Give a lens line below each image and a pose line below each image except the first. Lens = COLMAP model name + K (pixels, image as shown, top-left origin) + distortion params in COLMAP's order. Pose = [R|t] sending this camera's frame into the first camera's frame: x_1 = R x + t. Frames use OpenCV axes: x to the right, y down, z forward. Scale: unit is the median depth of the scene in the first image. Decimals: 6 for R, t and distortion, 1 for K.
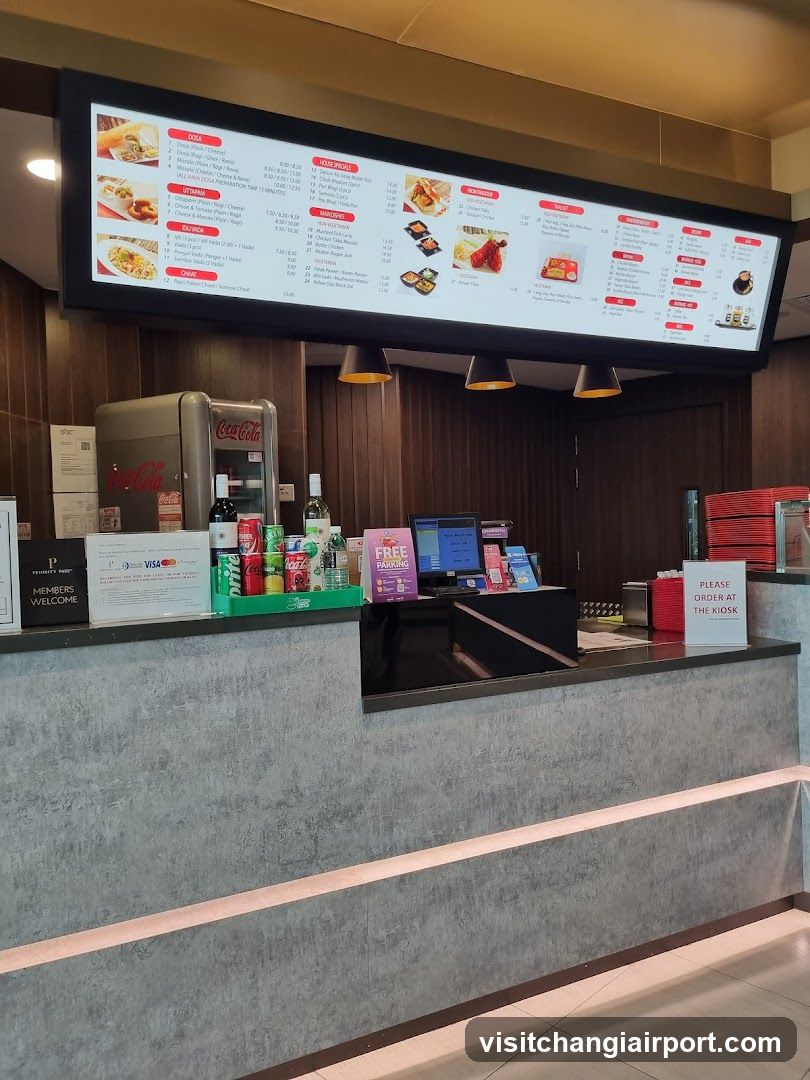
lens RADIAL K [[765.8, 0, 399.6], [0, 765.8, 531.3], [0, 0, 1]] dist [0.077988, -0.090863]
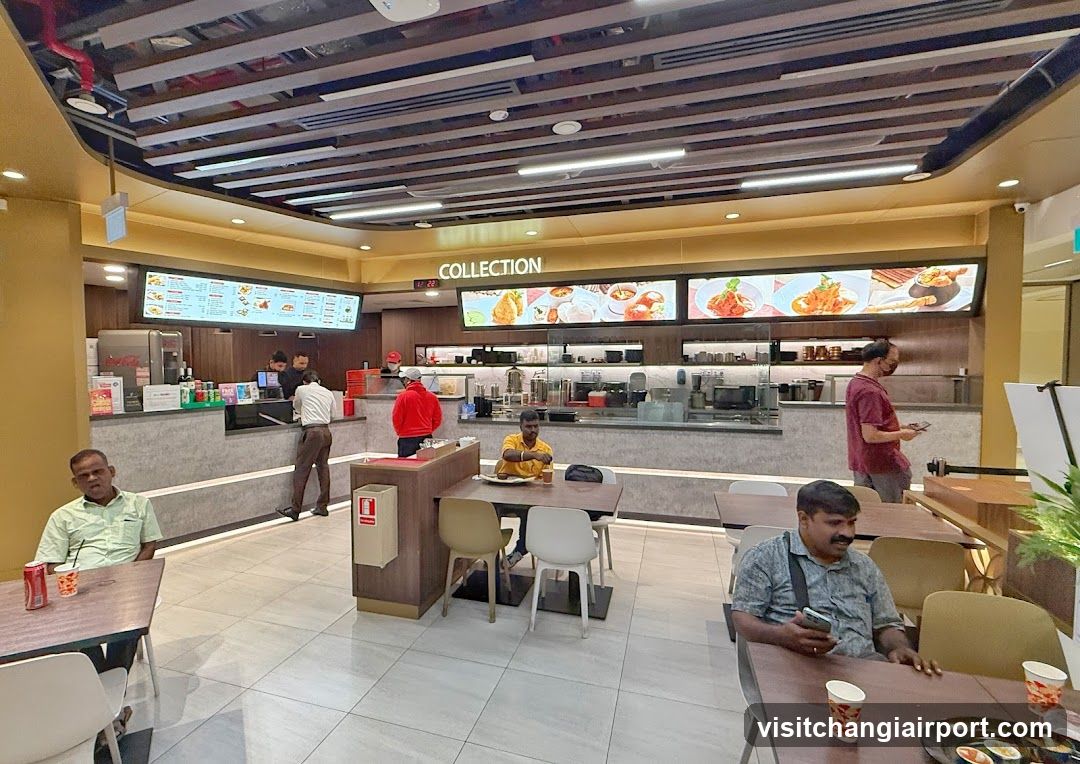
lens RADIAL K [[542.2, 0, 495.5], [0, 542.2, 384.6], [0, 0, 1]] dist [-0.000309, 0.000493]
pose [[0.890101, -0.000124, 0.455764, -0.079083], [-0.009777, 0.999765, 0.019367, -0.063021], [-0.455659, -0.021695, 0.889890, -1.808265]]
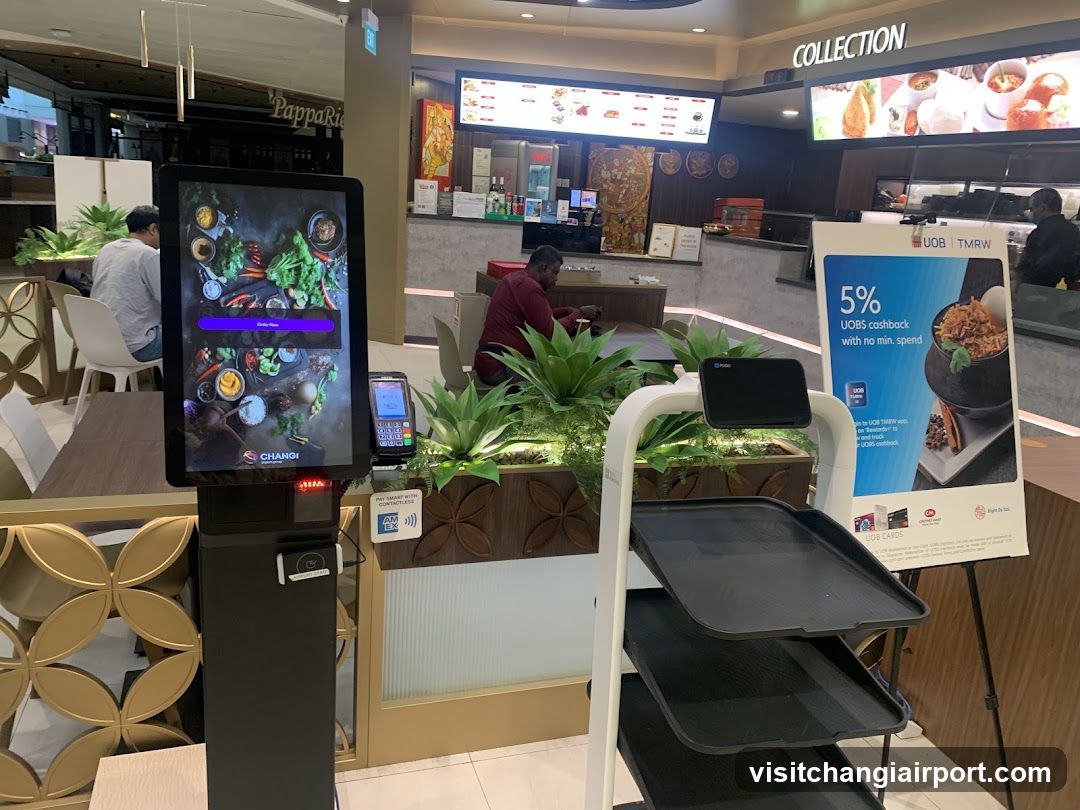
lens RADIAL K [[851.7, 0, 540.0], [0, 851.7, 405.0], [0, 0, 1]] dist [0.008235, 0.000333]
pose [[0.903344, 0.192709, -0.383187, 1.620064], [-0.102613, 0.964540, 0.243172, -0.043279], [0.416461, -0.180348, 0.891087, -2.492166]]
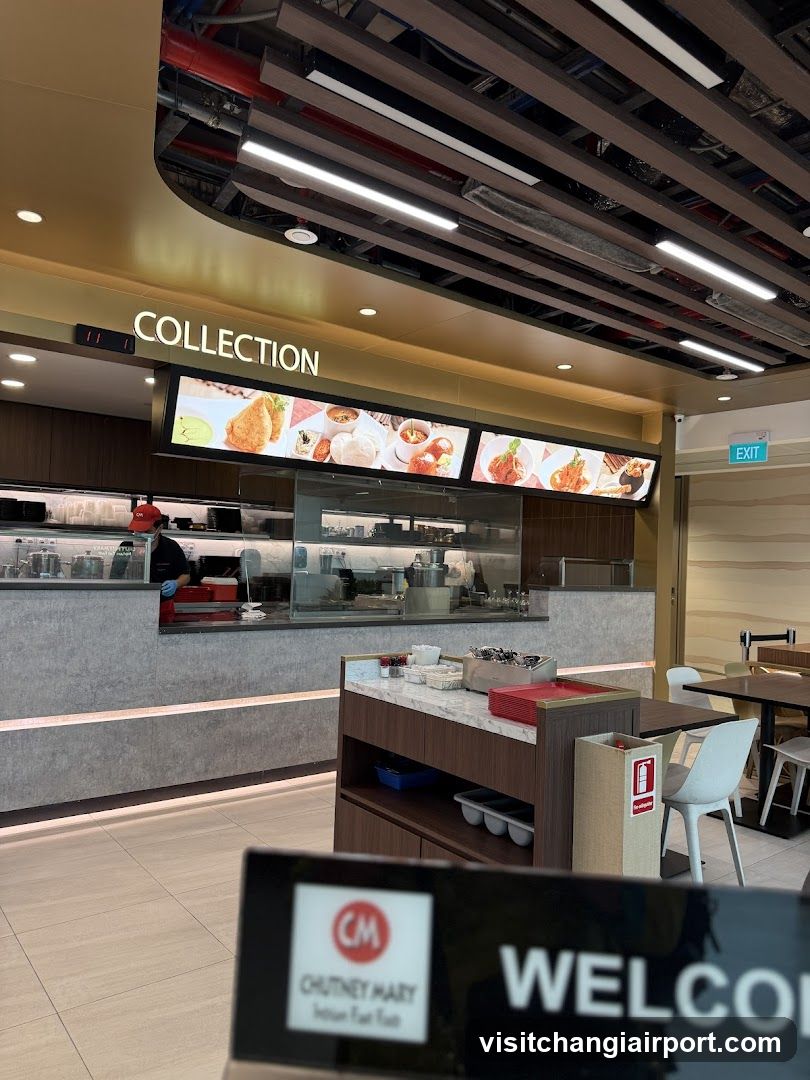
lens RADIAL K [[754.9, 0, 405.0], [0, 754.9, 540.0], [0, 0, 1]] dist [0.118766, -0.000314]
pose [[0.097863, 0.054924, 0.993683, -0.920073], [-0.022618, 0.998341, -0.052954, 0.045989], [-0.994943, -0.017293, 0.098943, 0.063233]]
